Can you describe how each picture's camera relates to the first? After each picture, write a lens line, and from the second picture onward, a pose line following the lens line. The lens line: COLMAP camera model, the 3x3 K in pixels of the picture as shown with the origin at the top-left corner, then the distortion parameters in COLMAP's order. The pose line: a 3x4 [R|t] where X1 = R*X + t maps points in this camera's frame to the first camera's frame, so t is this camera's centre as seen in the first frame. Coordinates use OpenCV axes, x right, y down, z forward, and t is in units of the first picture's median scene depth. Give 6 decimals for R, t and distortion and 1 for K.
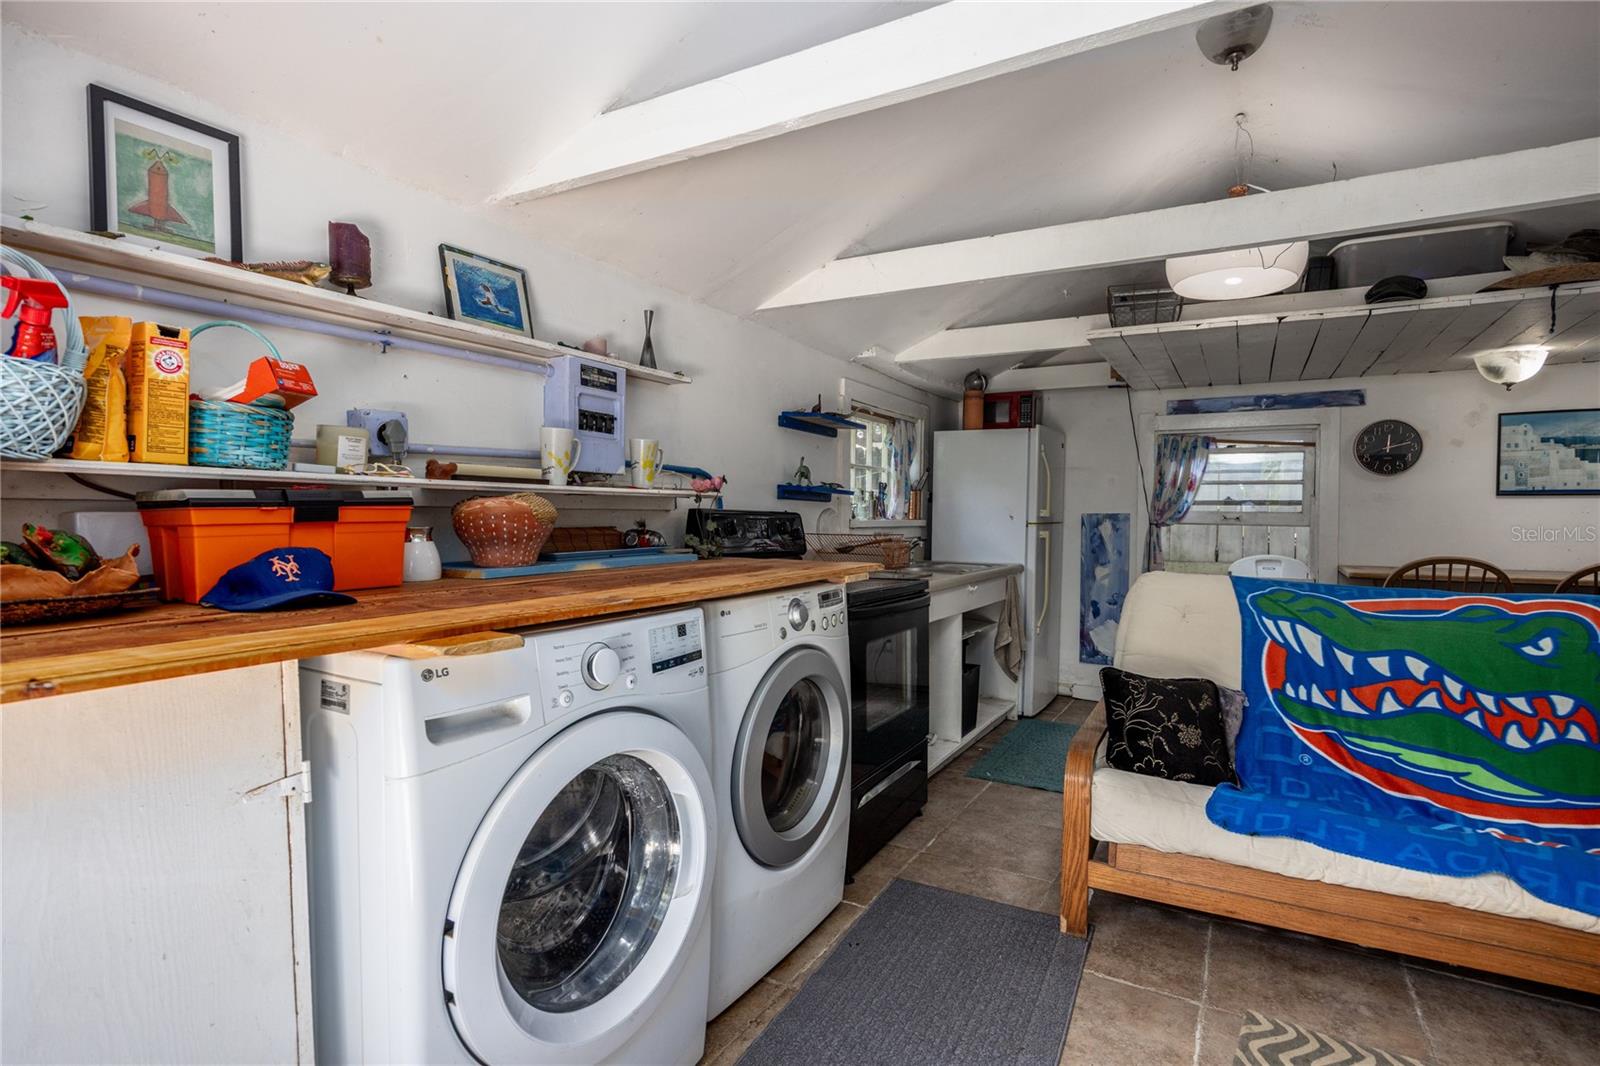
lens RADIAL K [[770.3, 0, 808.5], [0, 770.3, 531.1], [0, 0, 1]] dist [-0.005142, -0.001391]
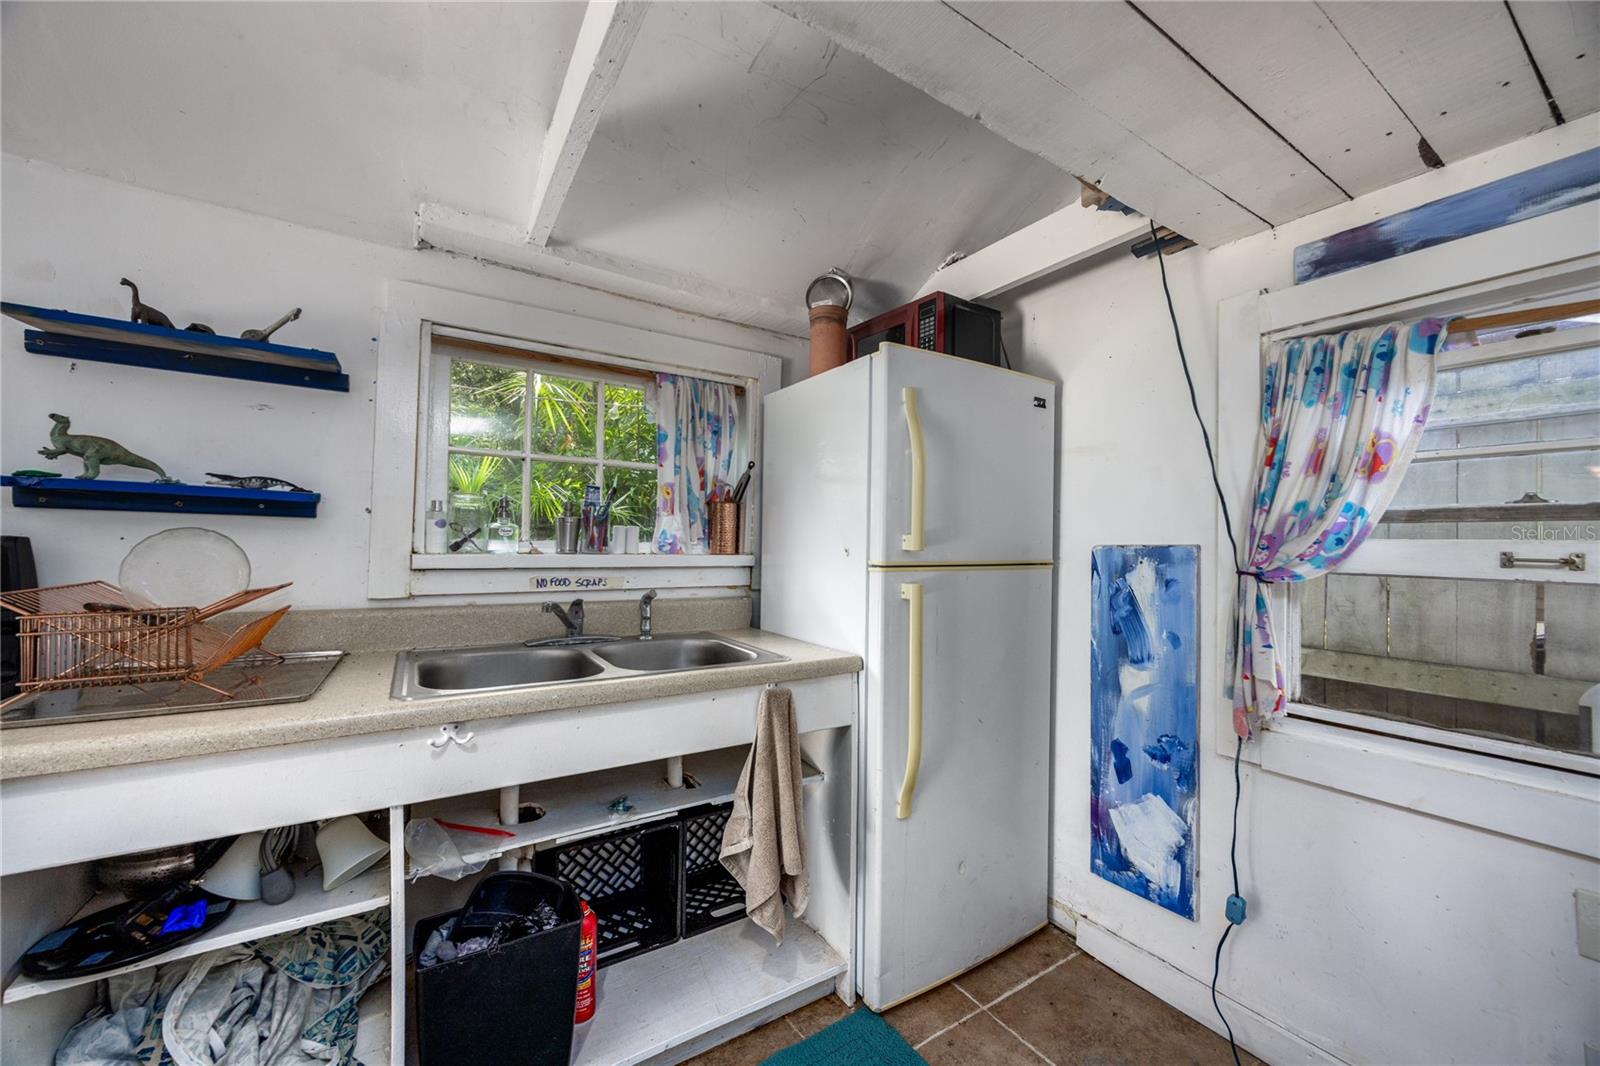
lens RADIAL K [[605.8, 0, 797.4], [0, 605.8, 533.1], [0, 0, 1]] dist [-0.000550, -0.000031]
pose [[0.885970, -0.004655, -0.463720, 0.480486], [-0.016240, 0.999025, -0.041057, -0.016205], [0.463458, 0.043906, 0.885030, 0.780202]]
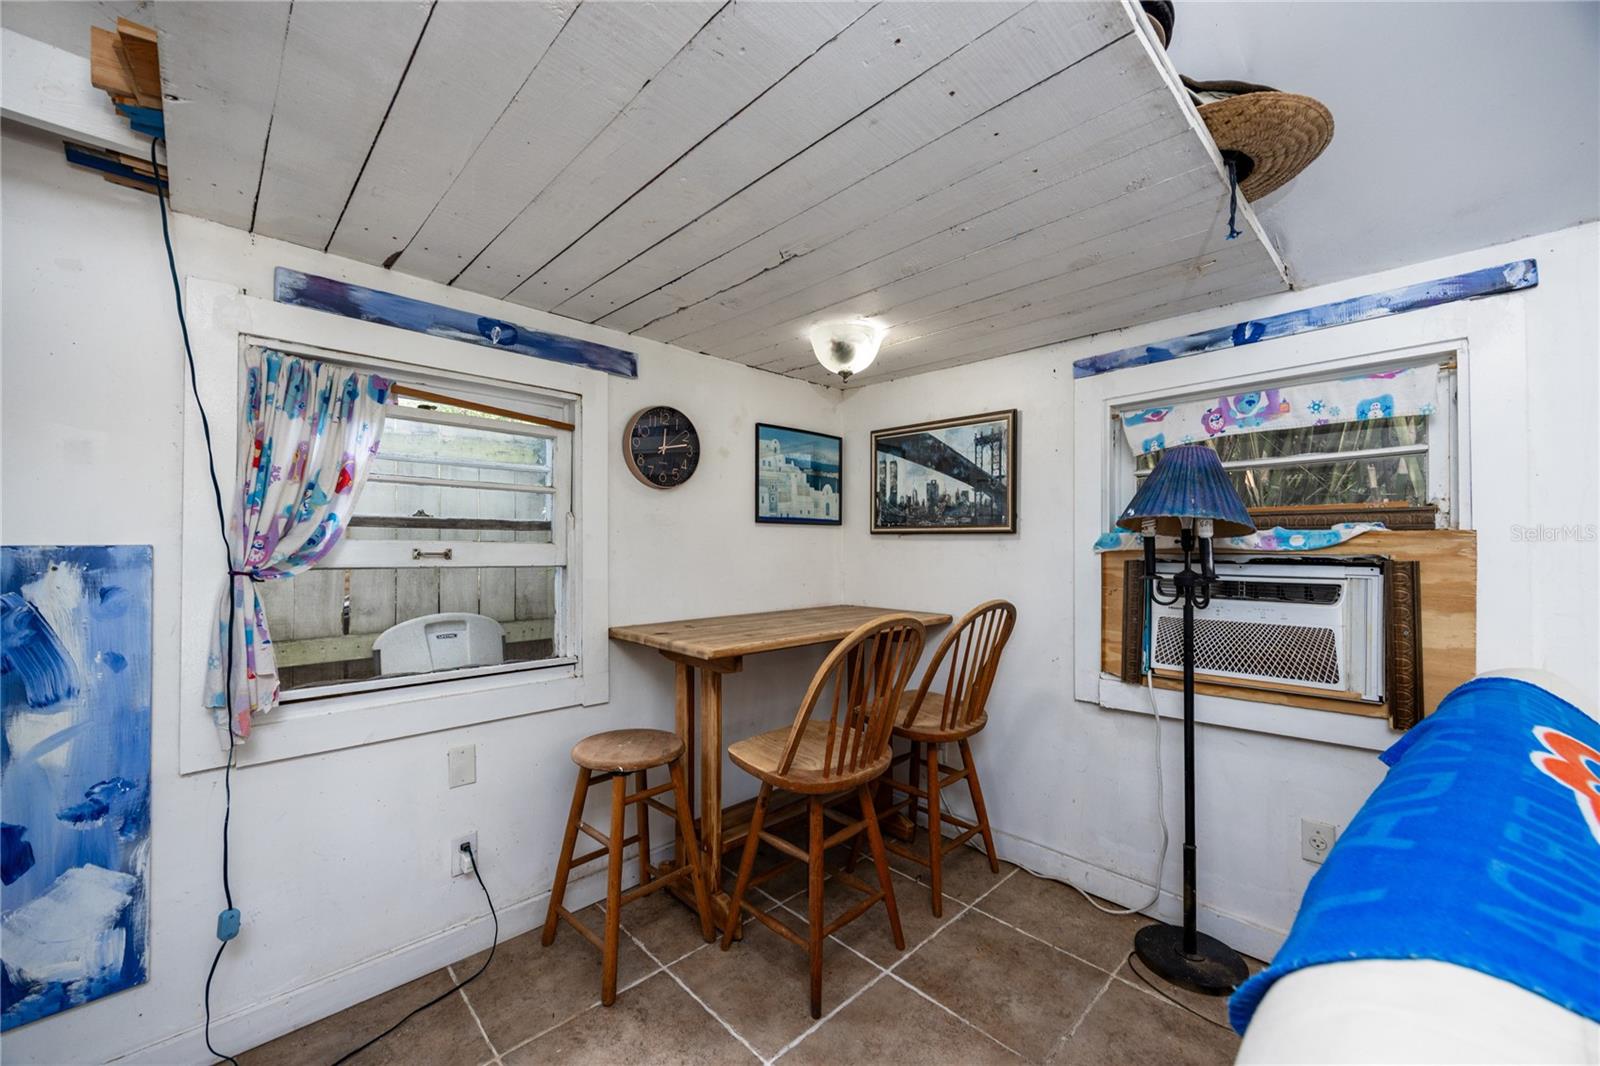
lens RADIAL K [[605.8, 0, 782.7], [0, 605.8, 541.0], [0, 0, 1]] dist [-0.000550, -0.000031]
pose [[0.293828, 0.003190, 0.955853, 0.299194], [0.021402, 0.999722, -0.009915, -0.020343], [-0.955619, 0.023371, 0.293678, 0.814123]]
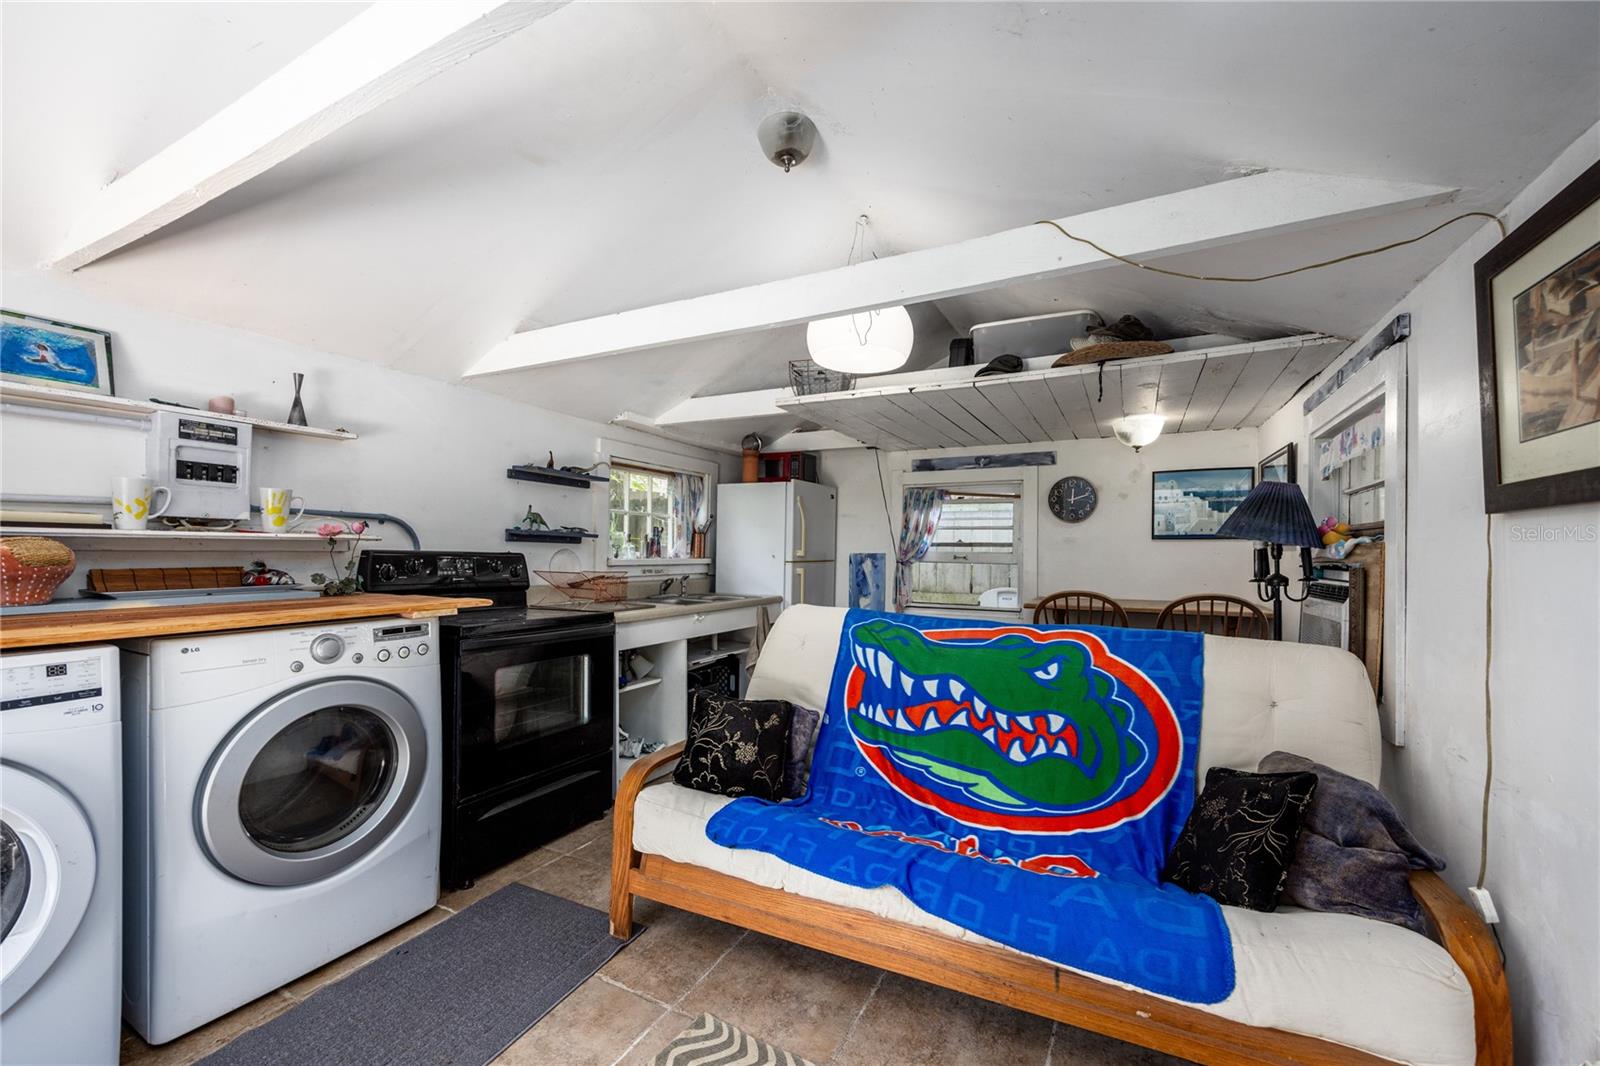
lens RADIAL K [[622.1, 0, 807.8], [0, 622.1, 549.4], [0, 0, 1]] dist [-0.002346, 0.000549]
pose [[0.998954, 0.001195, 0.045705, 0.321362], [0.000002, 0.999657, -0.026185, -0.004648], [-0.045721, 0.026158, 0.998612, 0.045575]]
